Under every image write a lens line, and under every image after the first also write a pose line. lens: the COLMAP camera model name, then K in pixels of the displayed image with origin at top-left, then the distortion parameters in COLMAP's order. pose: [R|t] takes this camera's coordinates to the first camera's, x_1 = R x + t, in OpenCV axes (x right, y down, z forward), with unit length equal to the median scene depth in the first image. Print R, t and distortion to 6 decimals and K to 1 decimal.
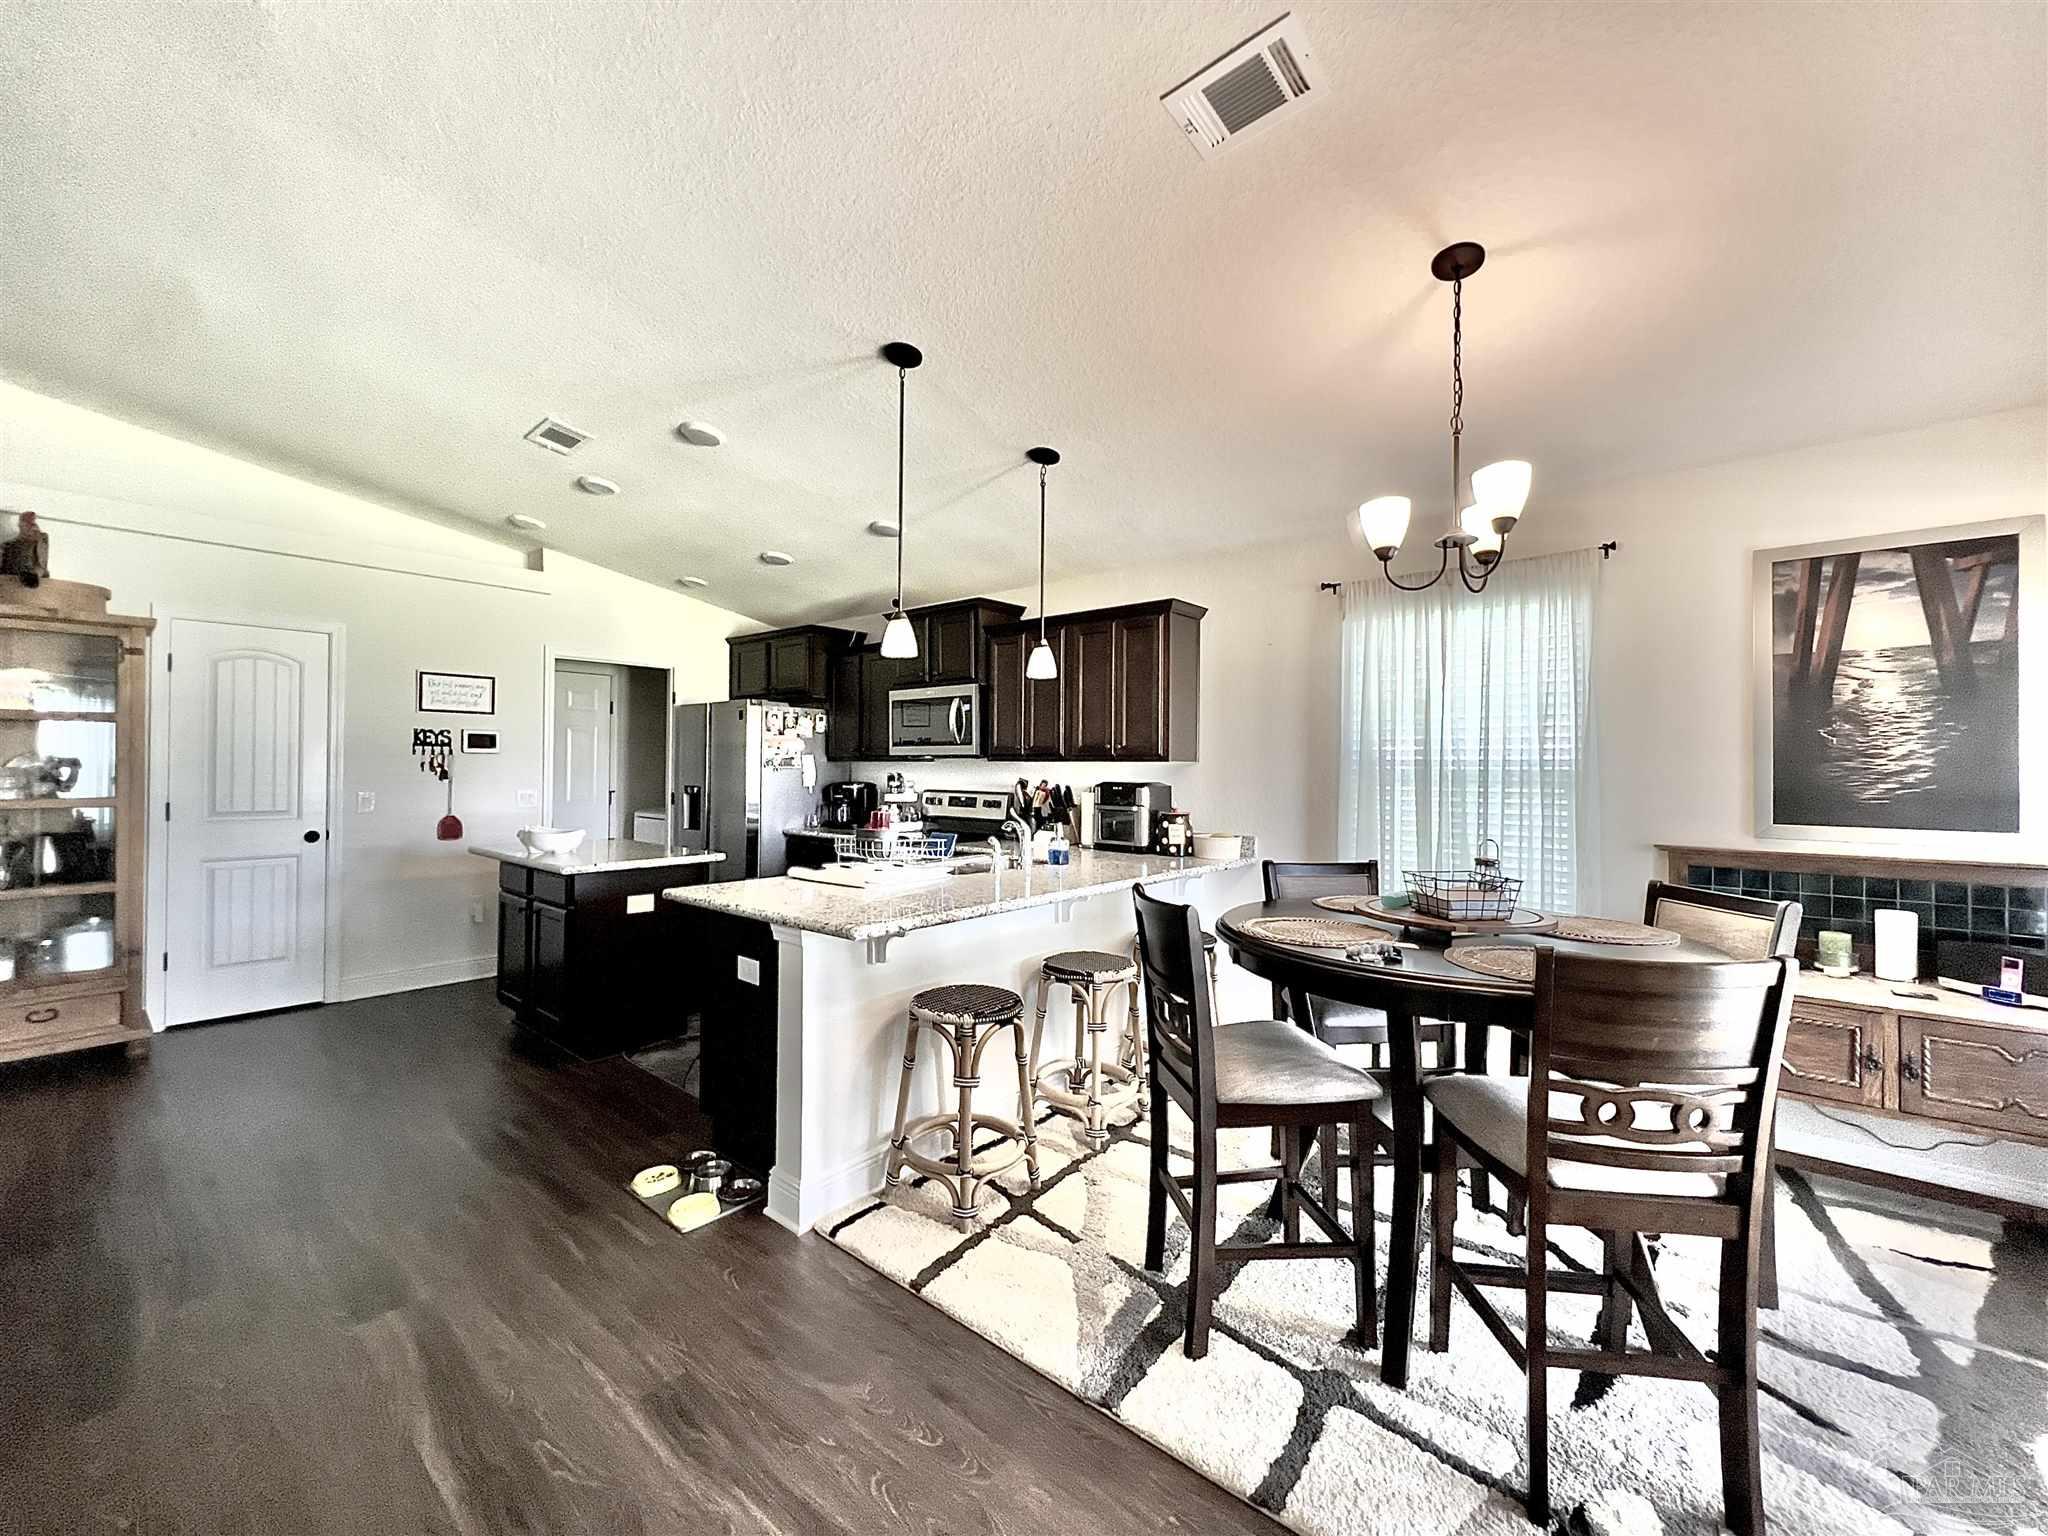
lens RADIAL K [[817.0, 0, 1029.5], [0, 817.0, 760.8], [0, 0, 1]] dist [0.003070, -0.001170]
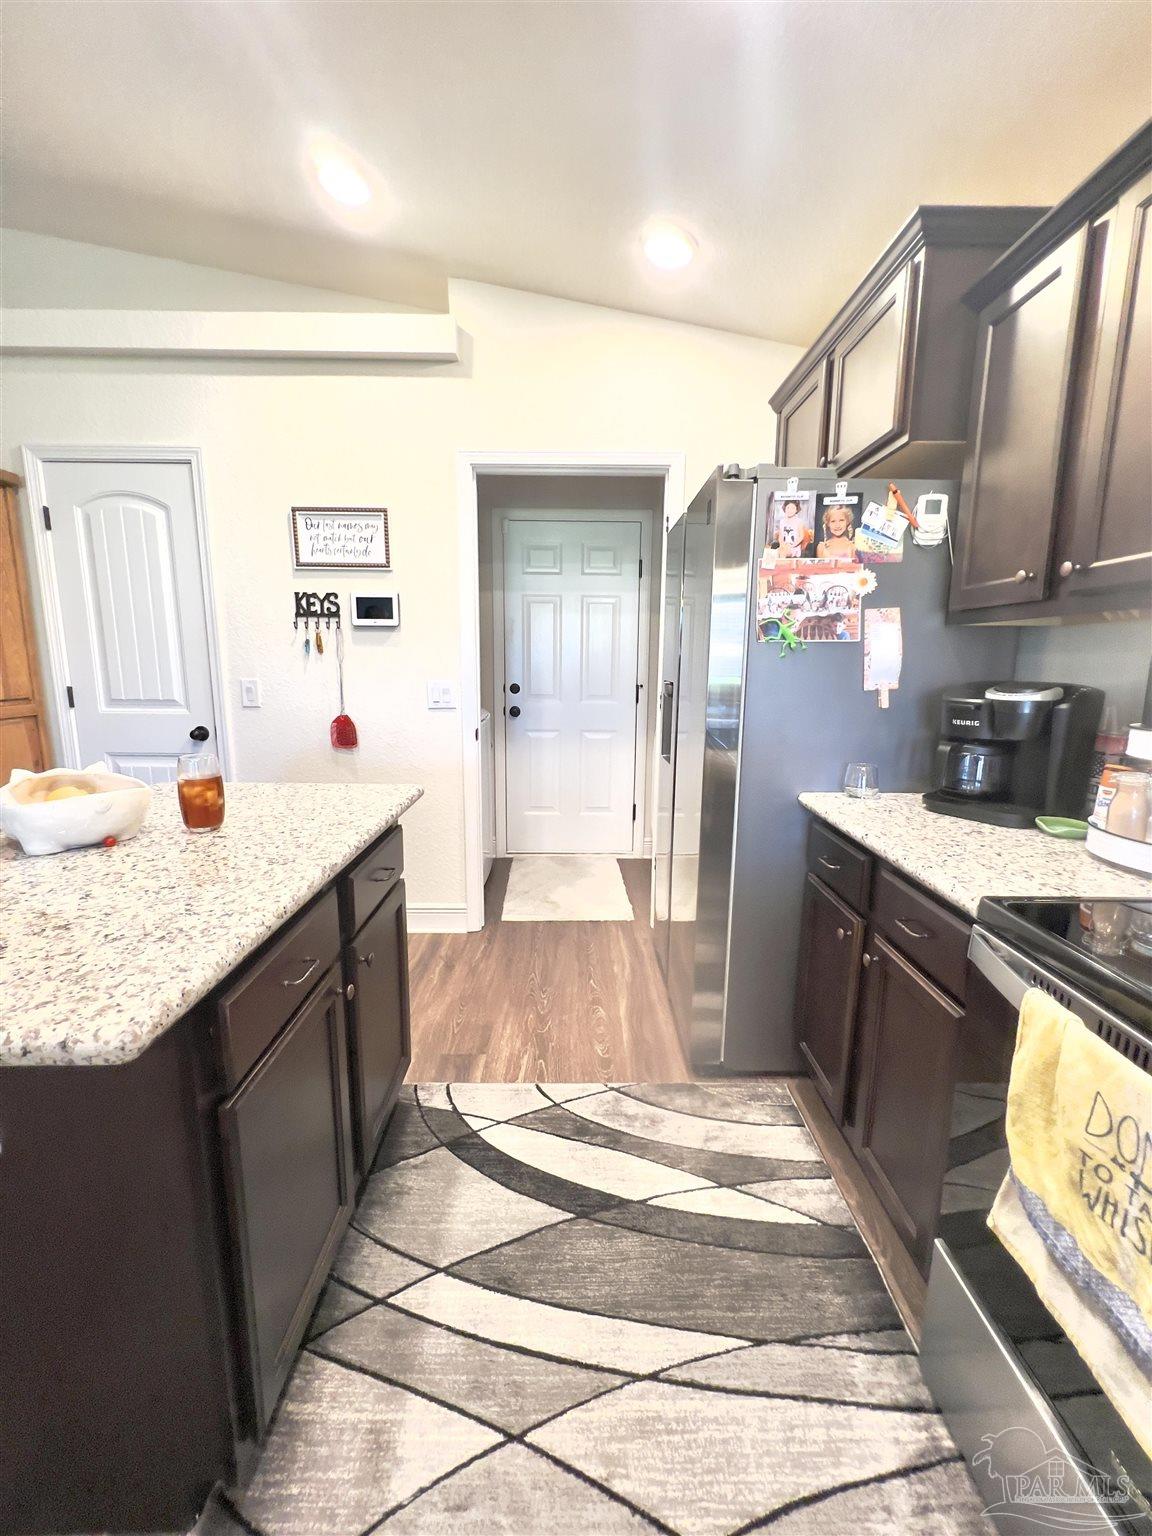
lens RADIAL K [[612.8, 0, 580.3], [0, 612.8, 763.5], [0, 0, 1]] dist [0.003070, -0.001170]
pose [[0.659002, 0.124615, -0.741746, -0.165944], [0.000474, 0.986110, 0.166090, 0.019082], [0.752141, -0.109805, 0.649790, 0.807938]]
